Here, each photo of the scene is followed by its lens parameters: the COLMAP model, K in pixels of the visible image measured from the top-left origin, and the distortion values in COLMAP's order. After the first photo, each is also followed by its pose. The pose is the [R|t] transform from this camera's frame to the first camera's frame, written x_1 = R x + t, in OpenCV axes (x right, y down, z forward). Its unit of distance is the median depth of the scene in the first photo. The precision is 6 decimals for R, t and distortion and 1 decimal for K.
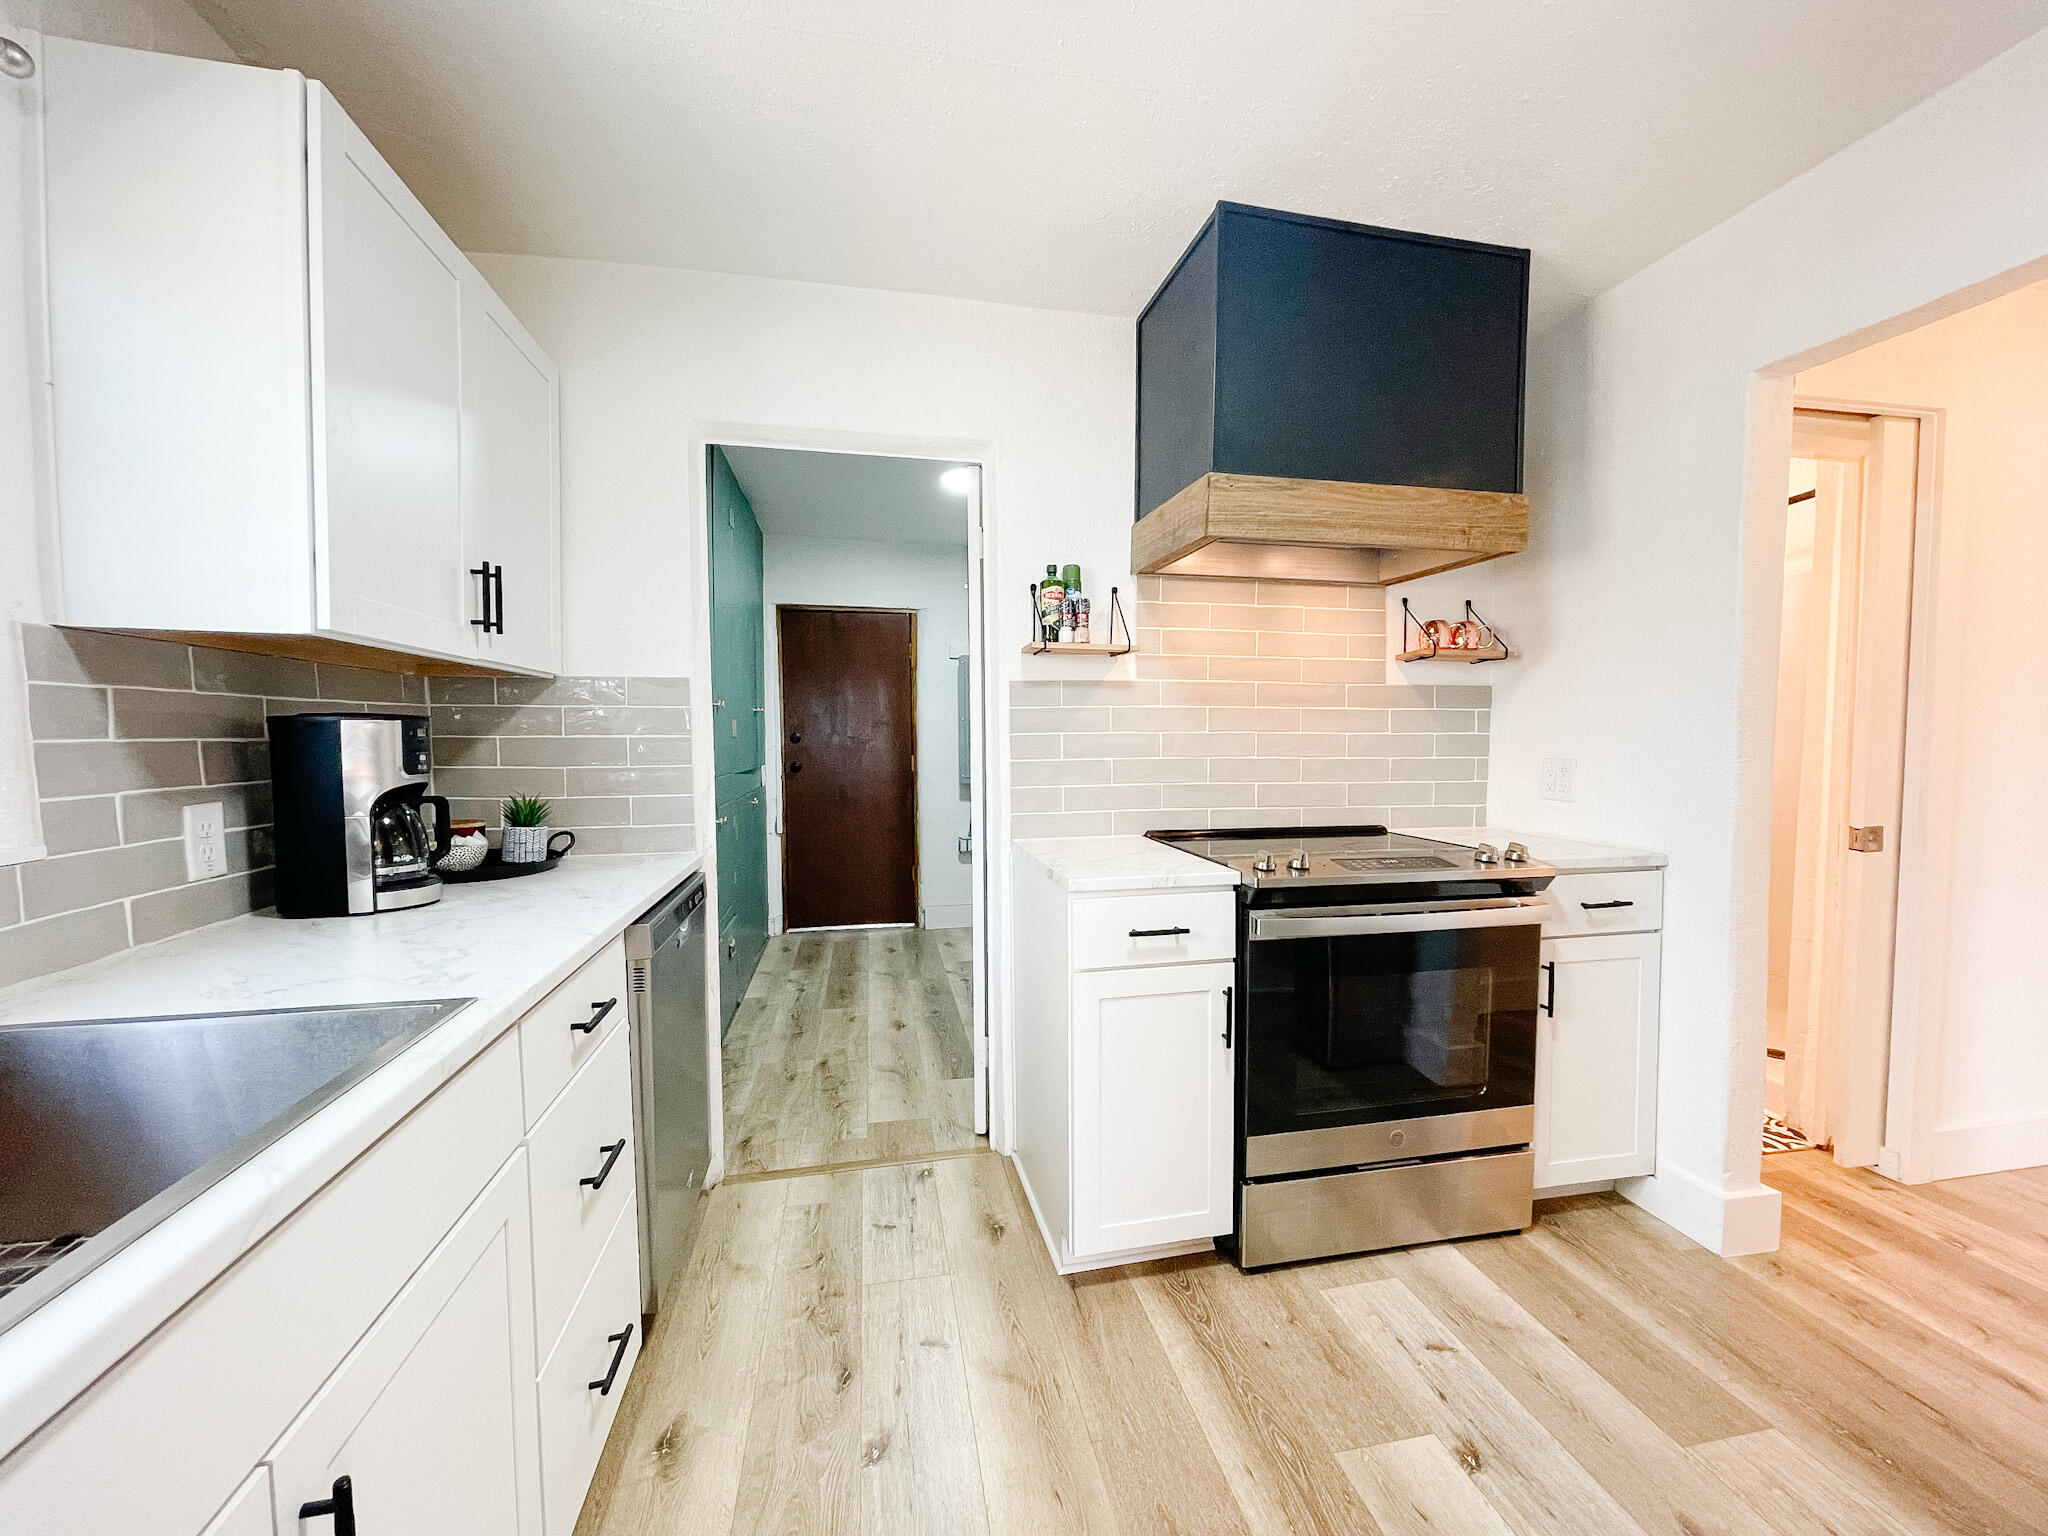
lens RADIAL K [[820.6, 0, 1030.2], [0, 820.6, 763.4], [0, 0, 1]] dist [0.002796, -0.000042]
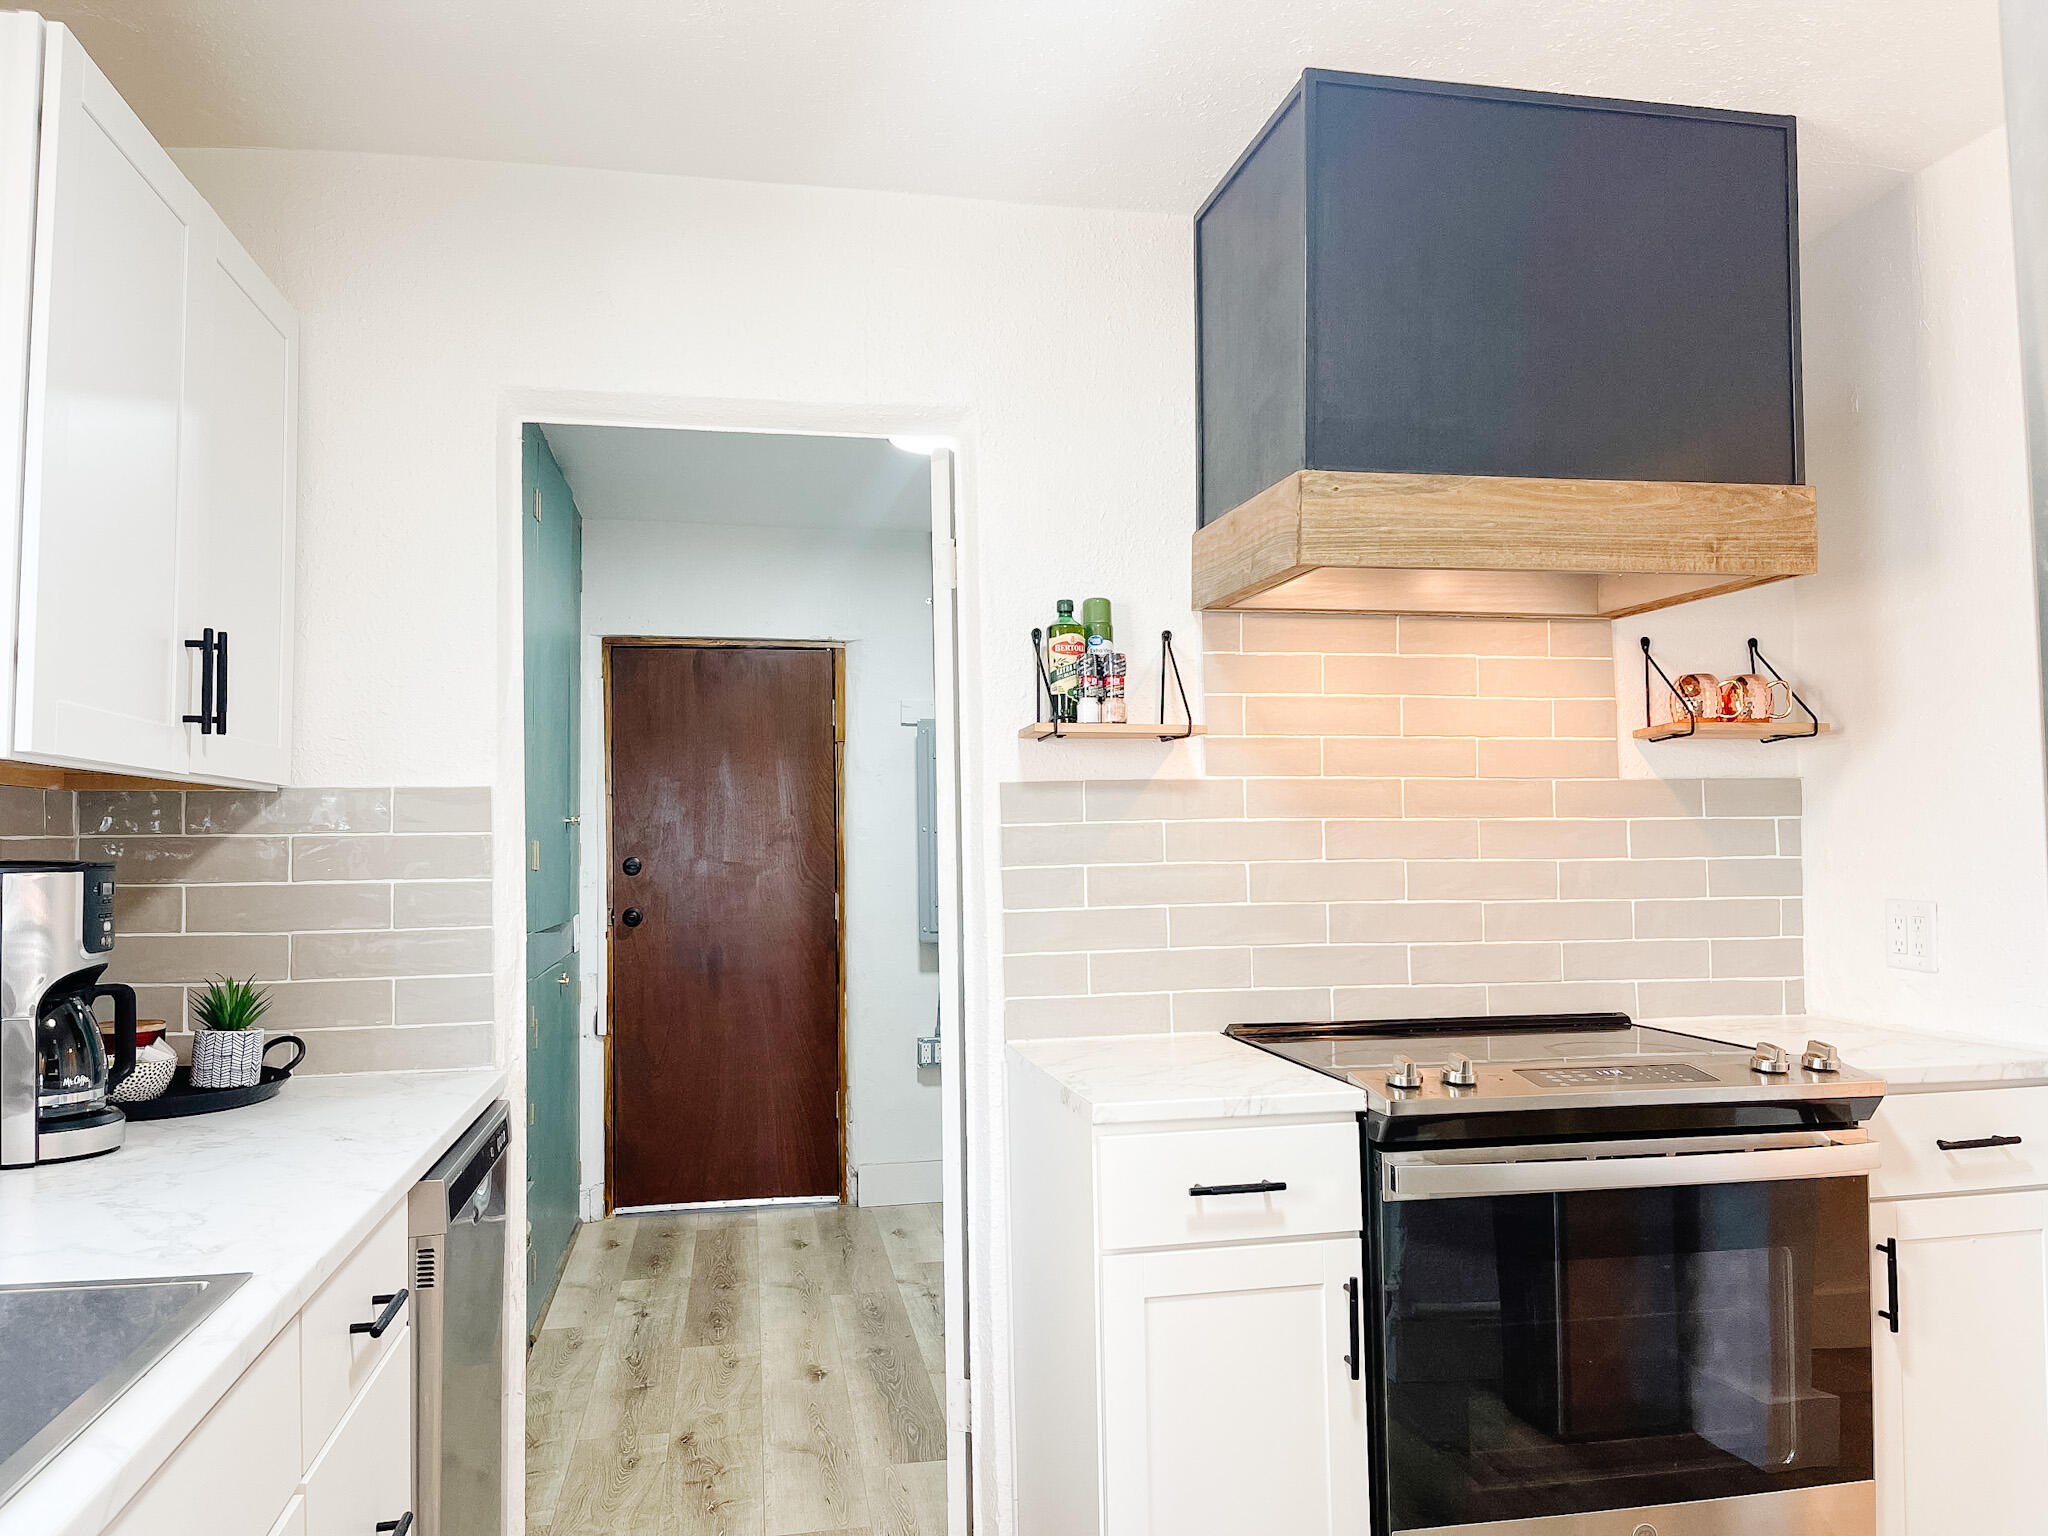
lens RADIAL K [[1530.9, 0, 1021.8], [0, 1530.9, 769.1], [0, 0, 1]] dist [0.066993, -0.082370]
pose [[0.999789, -0.011984, -0.016667, 0.009952], [0.010556, 0.996470, -0.083281, -0.012916], [0.017606, 0.083087, 0.996387, -0.145587]]
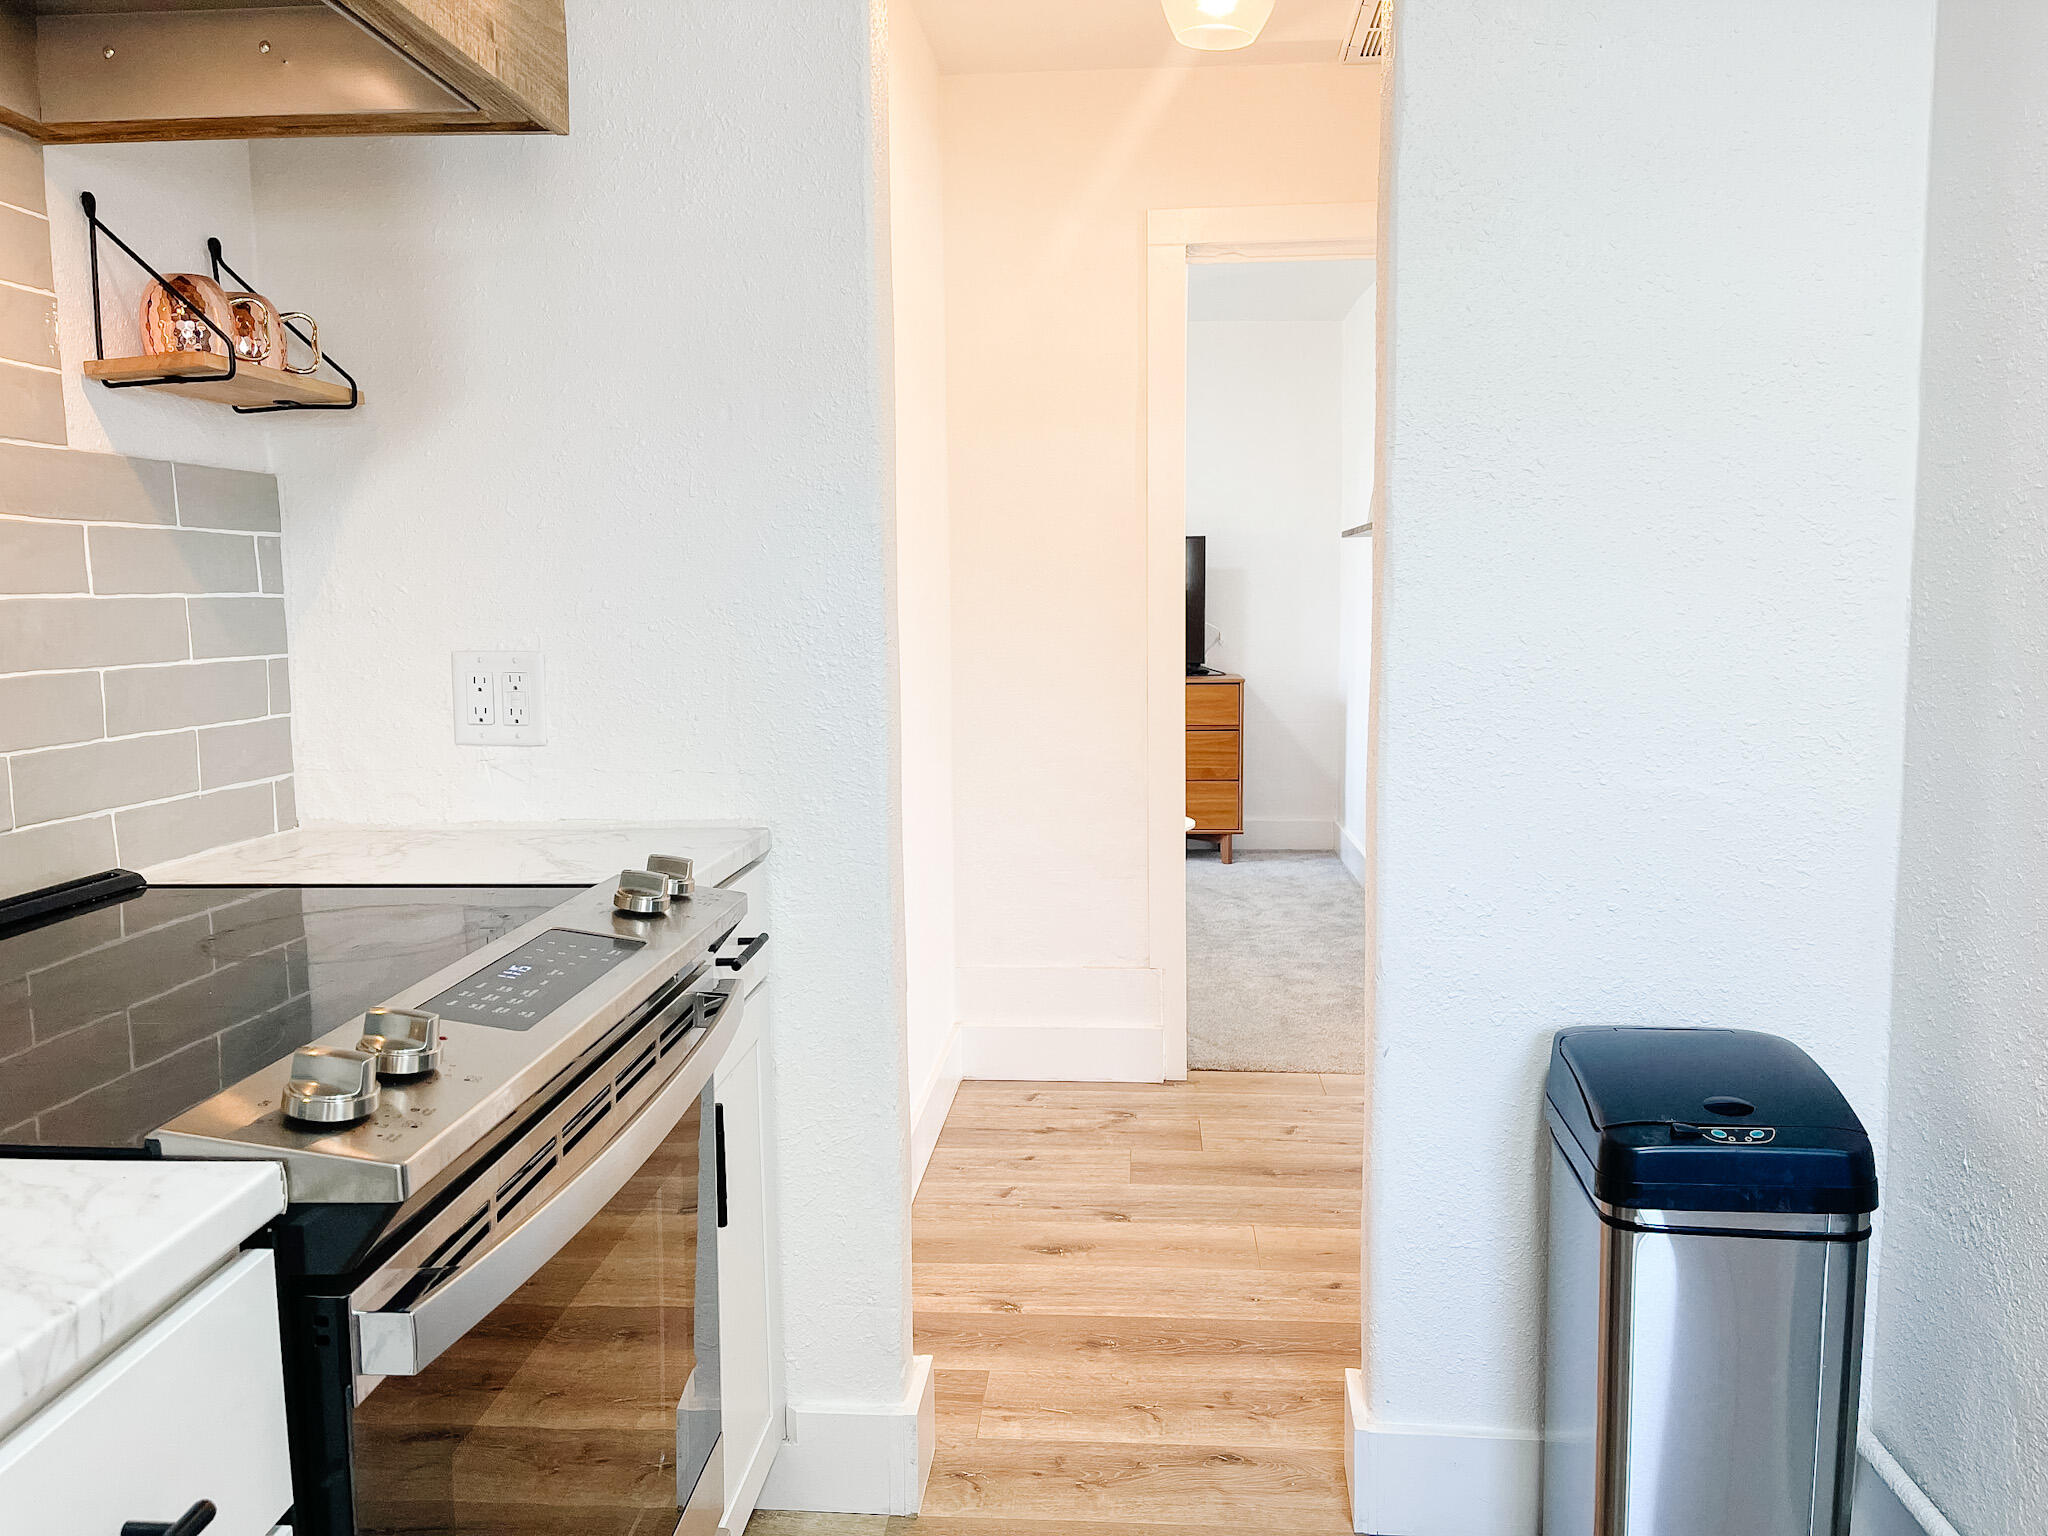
lens RADIAL K [[1530.9, 0, 1017.4], [0, 1530.9, 775.0], [0, 0, 1]] dist [0.066993, -0.082370]
pose [[0.269737, -0.114408, 0.956113, -0.077241], [0.046464, 0.993307, 0.105750, -0.013391], [-0.961812, 0.015900, 0.273247, 0.461495]]
